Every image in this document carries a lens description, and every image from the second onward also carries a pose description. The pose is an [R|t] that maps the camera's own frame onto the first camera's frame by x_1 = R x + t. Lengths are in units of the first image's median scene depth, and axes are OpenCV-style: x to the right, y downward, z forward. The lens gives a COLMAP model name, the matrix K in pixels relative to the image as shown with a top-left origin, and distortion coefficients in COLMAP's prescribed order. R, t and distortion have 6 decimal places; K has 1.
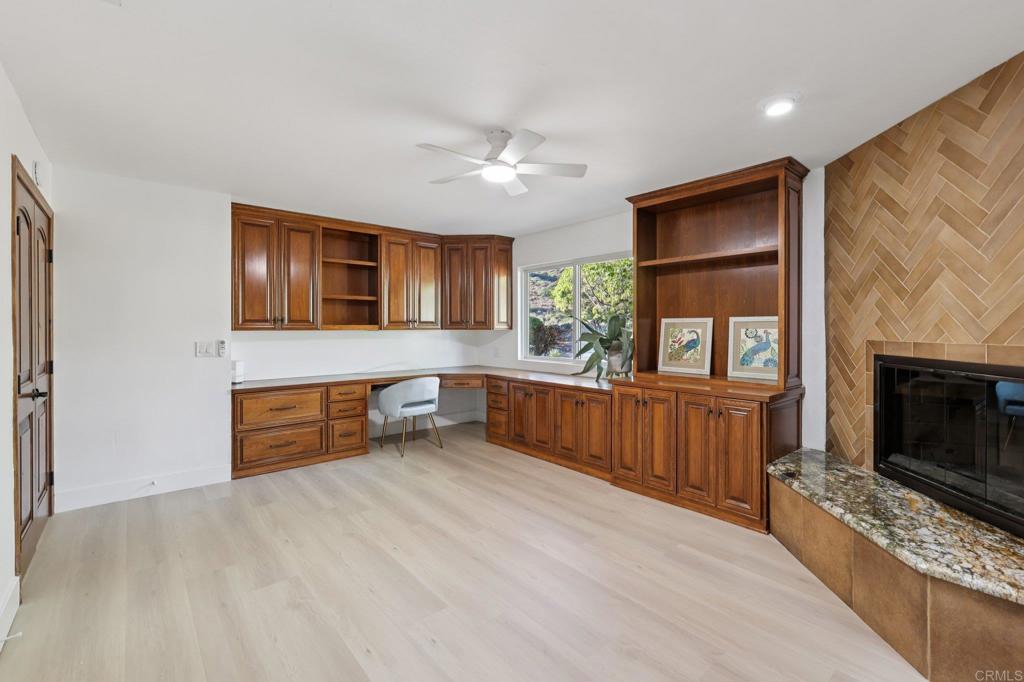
lens RADIAL K [[451.0, 0, 513.8], [0, 451.0, 330.2], [0, 0, 1]] dist [0.004509, 0.000756]
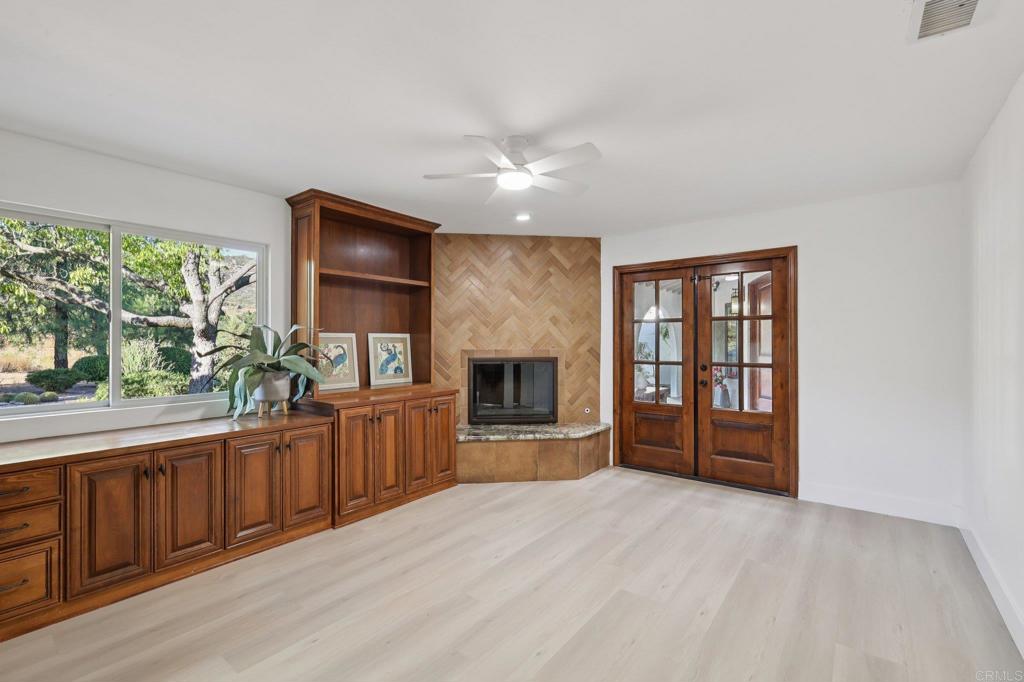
lens RADIAL K [[451.0, 0, 514.8], [0, 451.0, 343.1], [0, 0, 1]] dist [0.004509, 0.000756]
pose [[-0.203631, -0.000968, 0.979047, -0.729206], [0.007933, 0.999965, 0.002639, -0.004491], [-0.979016, 0.008304, -0.203616, 0.906112]]
